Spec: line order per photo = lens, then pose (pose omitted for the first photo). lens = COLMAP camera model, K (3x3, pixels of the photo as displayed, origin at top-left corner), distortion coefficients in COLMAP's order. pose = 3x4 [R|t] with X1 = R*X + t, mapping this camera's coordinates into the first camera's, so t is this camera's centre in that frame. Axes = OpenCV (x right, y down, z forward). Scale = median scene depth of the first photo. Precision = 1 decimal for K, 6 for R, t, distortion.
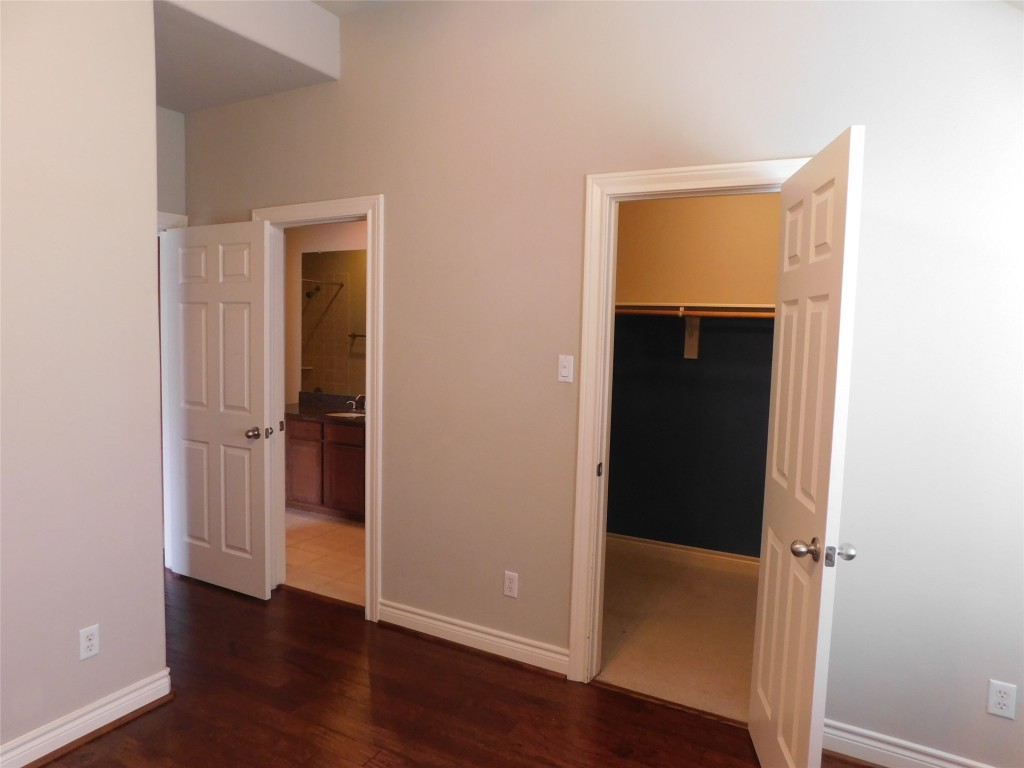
lens RADIAL K [[682.4, 0, 511.2], [0, 682.4, 387.6], [0, 0, 1]] dist [-0.061100, 0.049545]
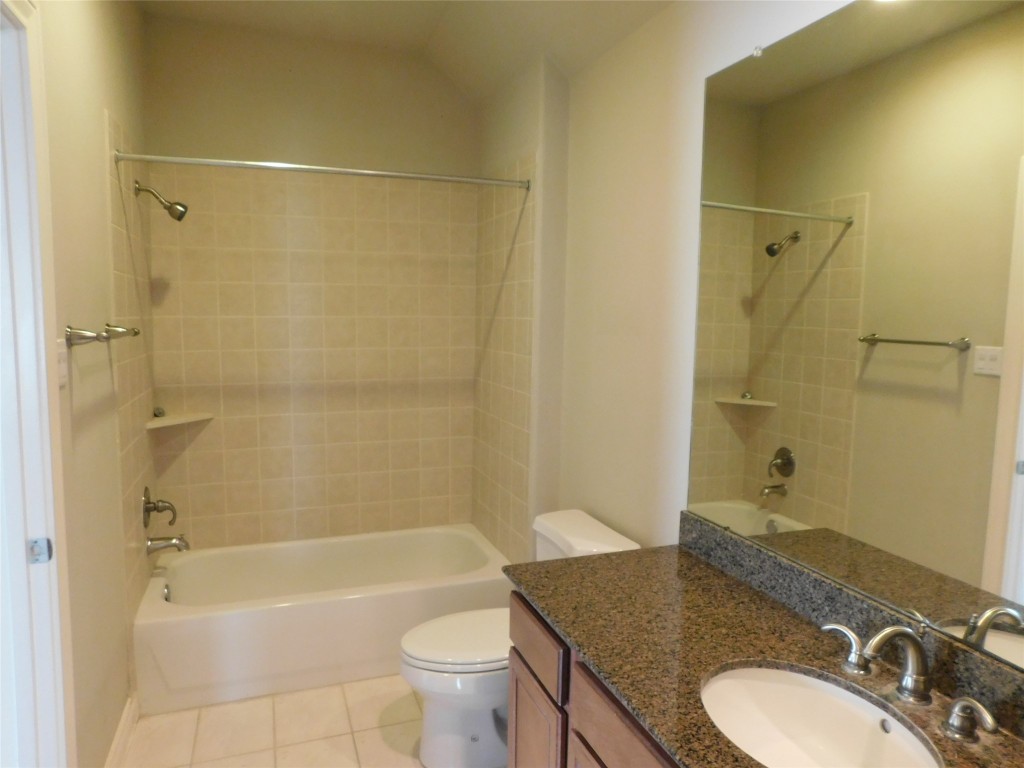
lens RADIAL K [[682.4, 0, 516.8], [0, 682.4, 383.3], [0, 0, 1]] dist [-0.061100, 0.049545]
pose [[0.758713, 0.062380, -0.648431, -0.236223], [-0.058596, 0.997905, 0.027438, -0.089686], [0.648784, 0.017178, 0.760779, 1.009817]]
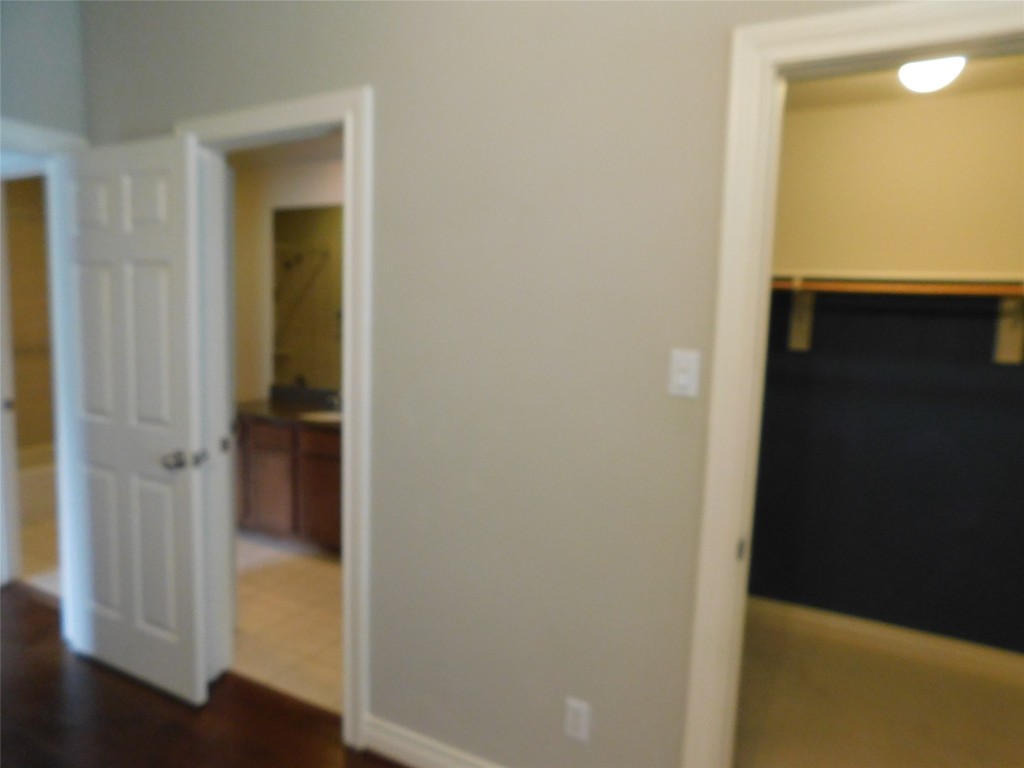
lens RADIAL K [[682.4, 0, 516.0], [0, 682.4, 384.3], [0, 0, 1]] dist [-0.061100, 0.049545]
pose [[0.999918, 0.007845, 0.010127, -0.050880], [-0.008070, 0.999718, 0.022324, -0.022472], [-0.009949, -0.022404, 0.999699, 0.318376]]
